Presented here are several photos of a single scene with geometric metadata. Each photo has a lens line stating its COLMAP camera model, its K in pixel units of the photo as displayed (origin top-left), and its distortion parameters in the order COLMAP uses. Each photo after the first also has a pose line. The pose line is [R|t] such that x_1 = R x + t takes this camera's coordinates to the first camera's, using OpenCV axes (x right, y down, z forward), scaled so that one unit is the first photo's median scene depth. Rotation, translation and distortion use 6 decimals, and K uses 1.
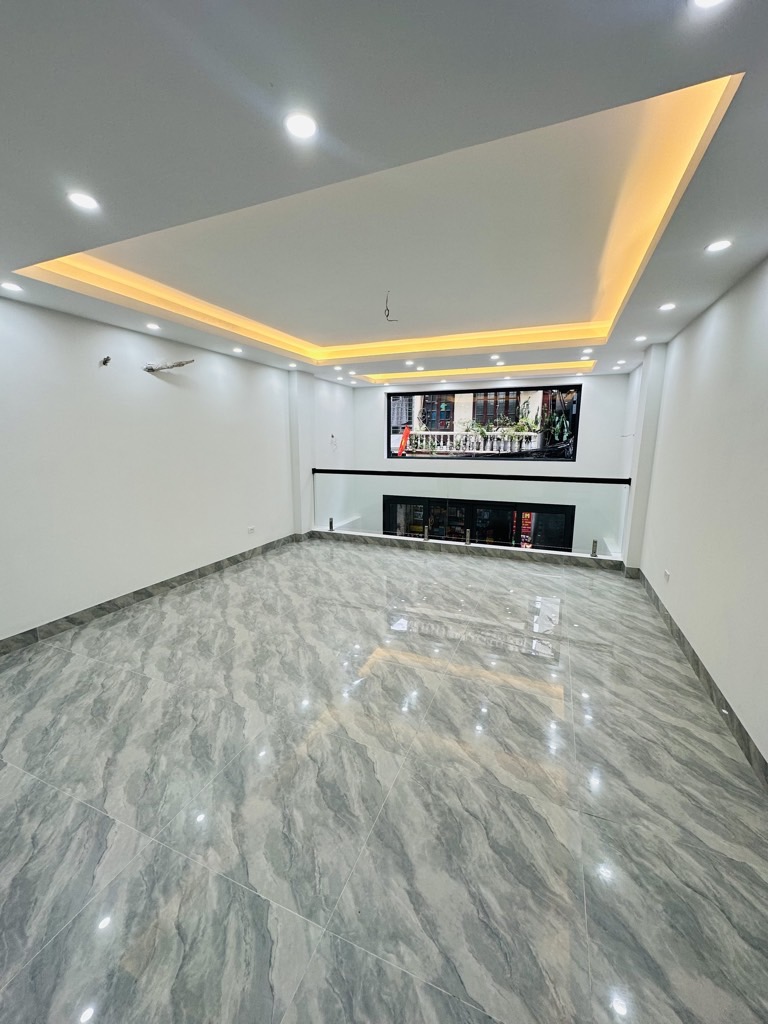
lens RADIAL K [[404.5, 0, 387.0], [0, 404.5, 514.6], [0, 0, 1]] dist [0.006167, -0.004938]
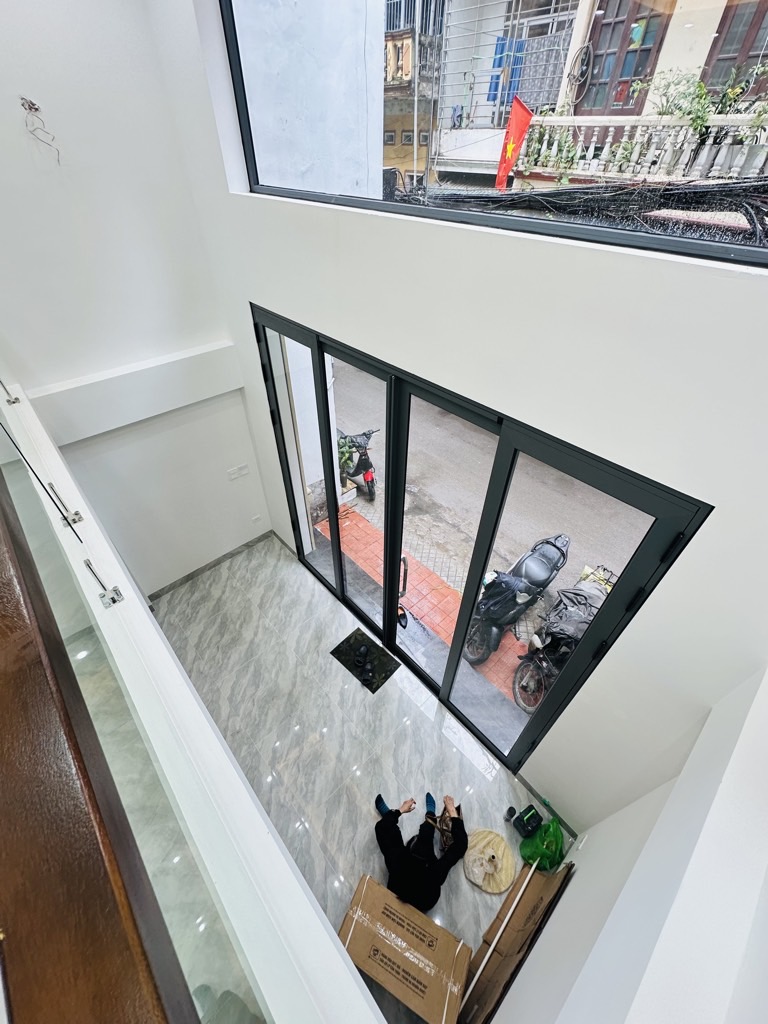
lens RADIAL K [[404.5, 0, 382.7], [0, 404.5, 515.6], [0, 0, 1]] dist [0.006167, -0.004938]
pose [[0.901946, 0.297813, -0.312733, 0.185681], [-0.089623, 0.837489, 0.539054, -0.062355], [0.422447, -0.458170, 0.782061, 0.382759]]
